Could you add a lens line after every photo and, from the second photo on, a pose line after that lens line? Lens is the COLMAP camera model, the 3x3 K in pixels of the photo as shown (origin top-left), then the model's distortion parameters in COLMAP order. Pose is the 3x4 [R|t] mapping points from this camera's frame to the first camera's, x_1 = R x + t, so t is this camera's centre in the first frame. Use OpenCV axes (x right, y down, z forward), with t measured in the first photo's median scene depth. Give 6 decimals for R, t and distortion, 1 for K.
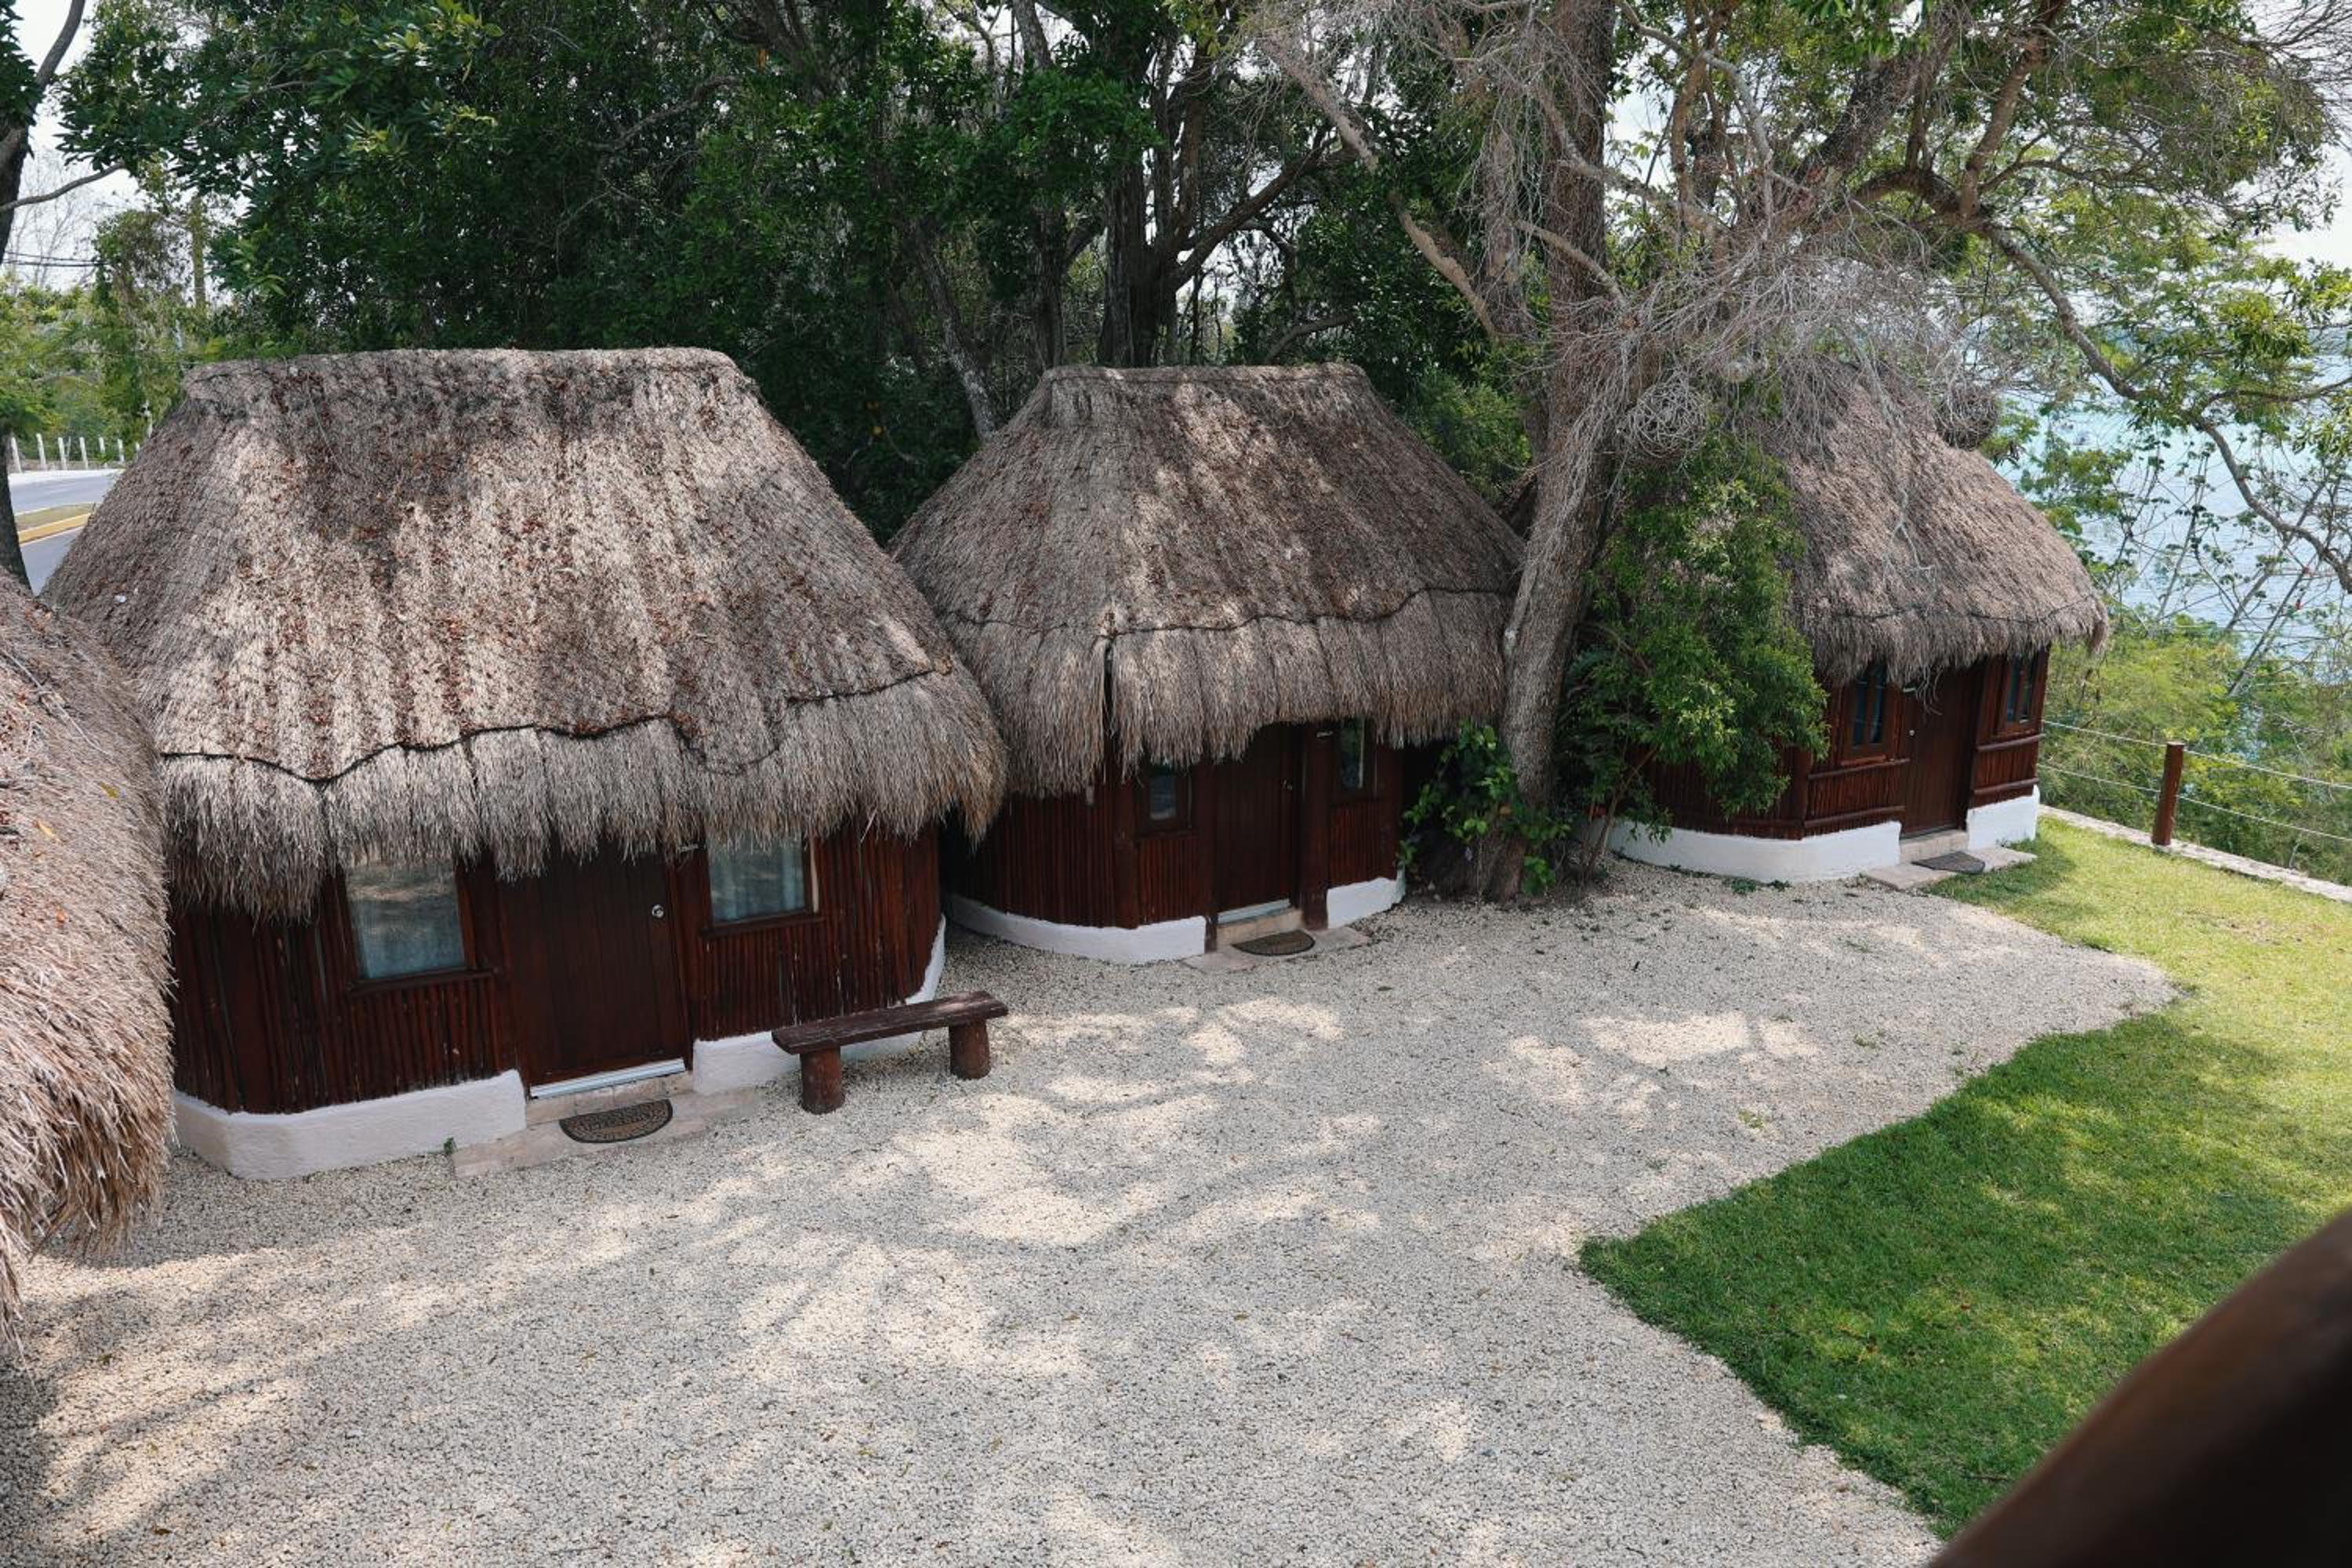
lens RADIAL K [[1706.1, 0, 1176.0], [0, 1706.1, 784.0], [0, 0, 1]] dist [-0.018321, -0.001674]
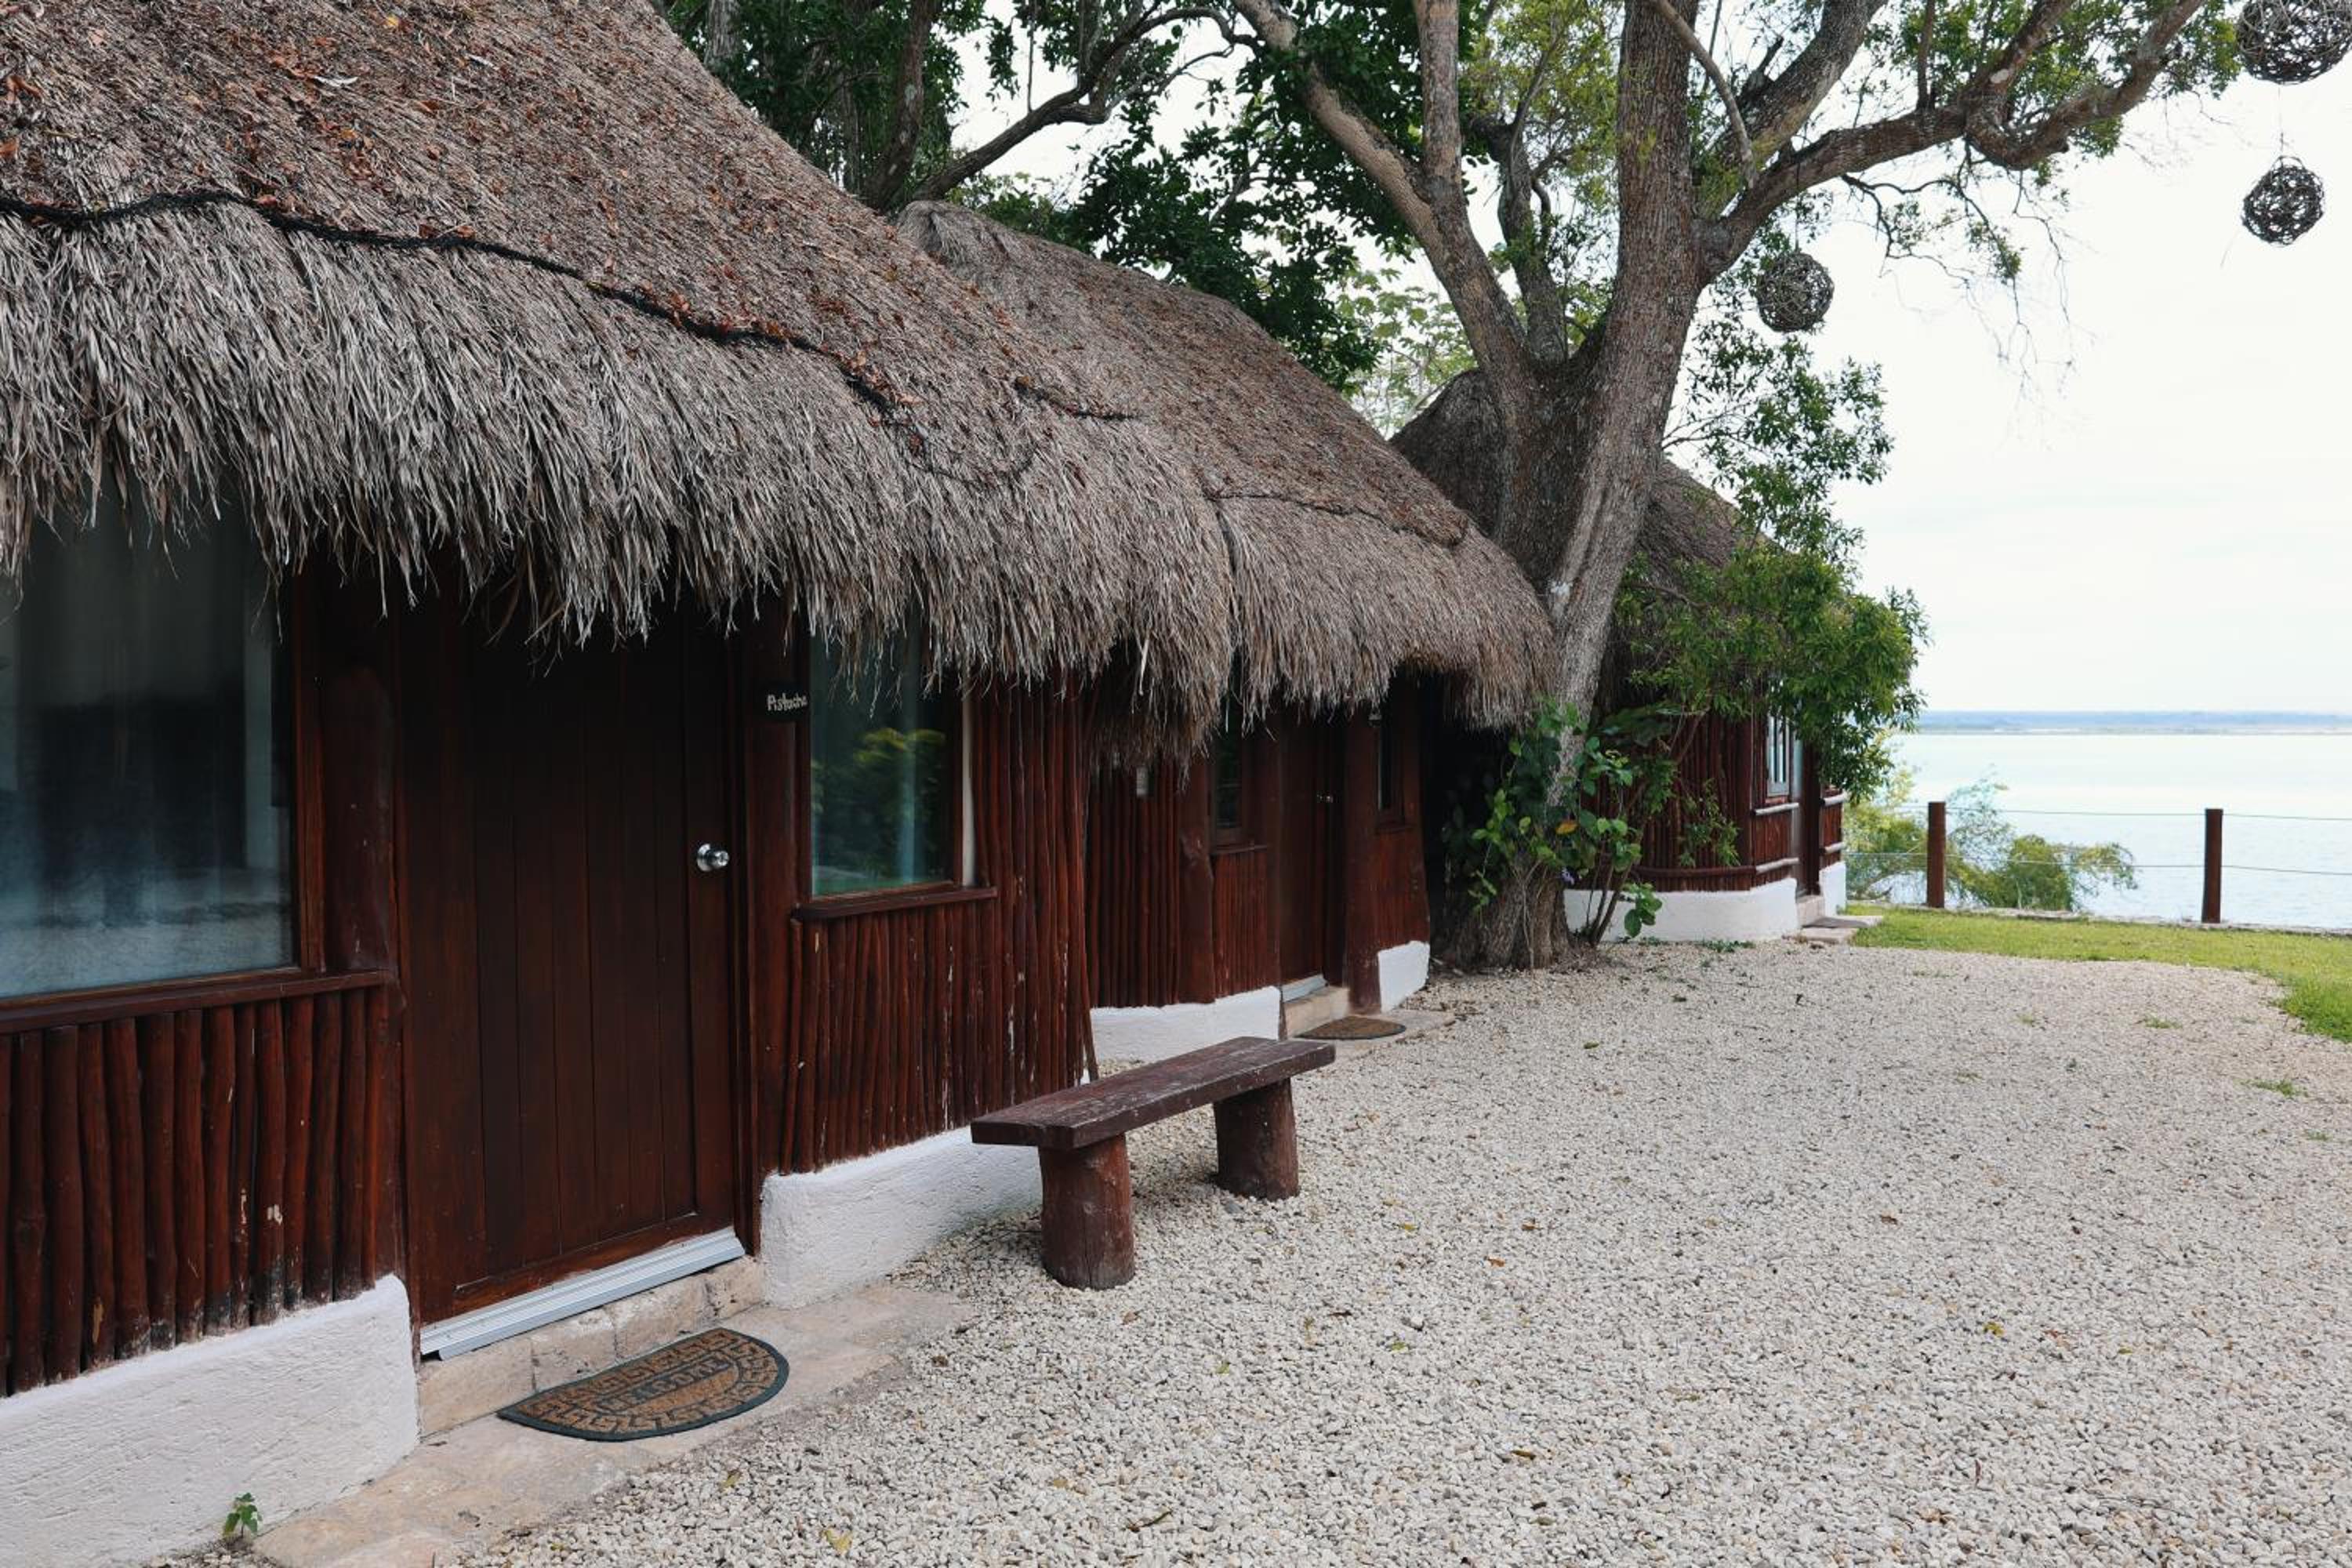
lens RADIAL K [[1706.1, 0, 1176.0], [0, 1706.1, 784.0], [0, 0, 1]] dist [-0.018321, -0.001674]
pose [[0.870219, -0.009625, 0.492570, -0.415486], [0.117936, 0.974810, -0.189307, 0.152340], [-0.478340, 0.222830, 0.849434, 0.586755]]
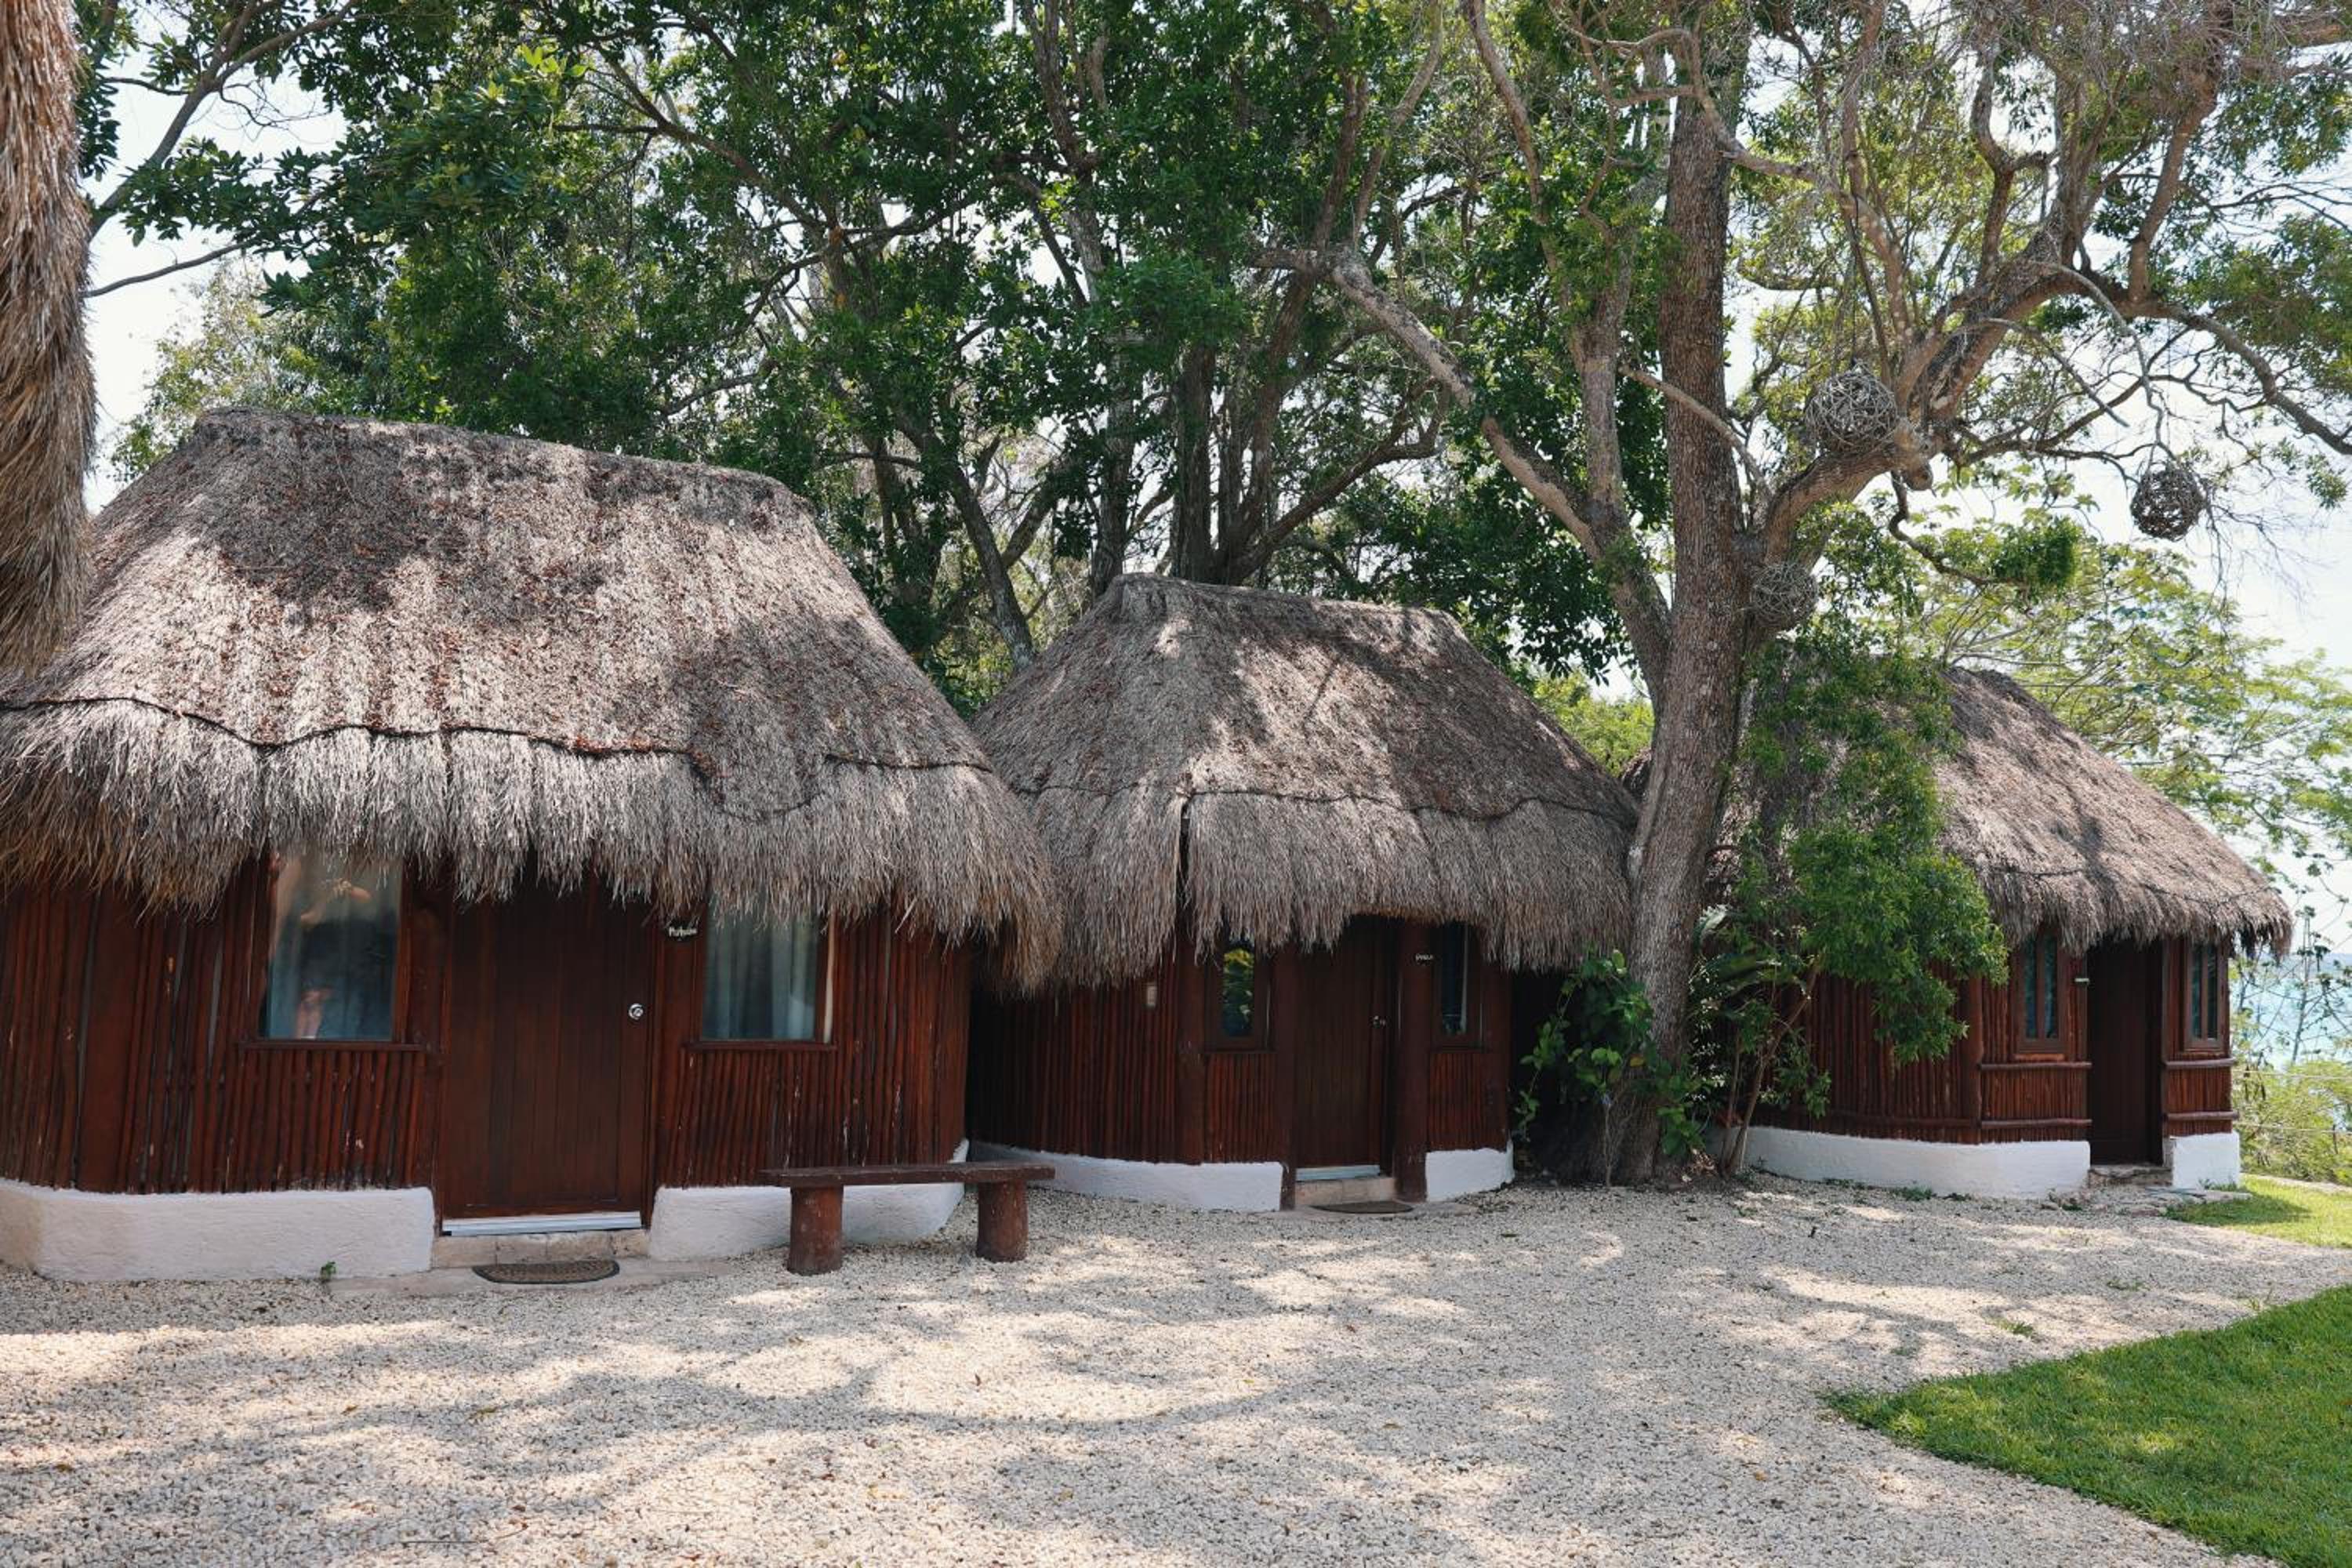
lens RADIAL K [[1804.7, 0, 1176.0], [0, 1804.7, 784.0], [0, 0, 1]] dist [-0.030436, 0.006439]
pose [[0.999203, 0.039885, -0.001663, -0.050439], [-0.038119, 0.940937, -0.336430, 0.254025], [-0.011854, 0.336225, 0.941707, 0.154637]]
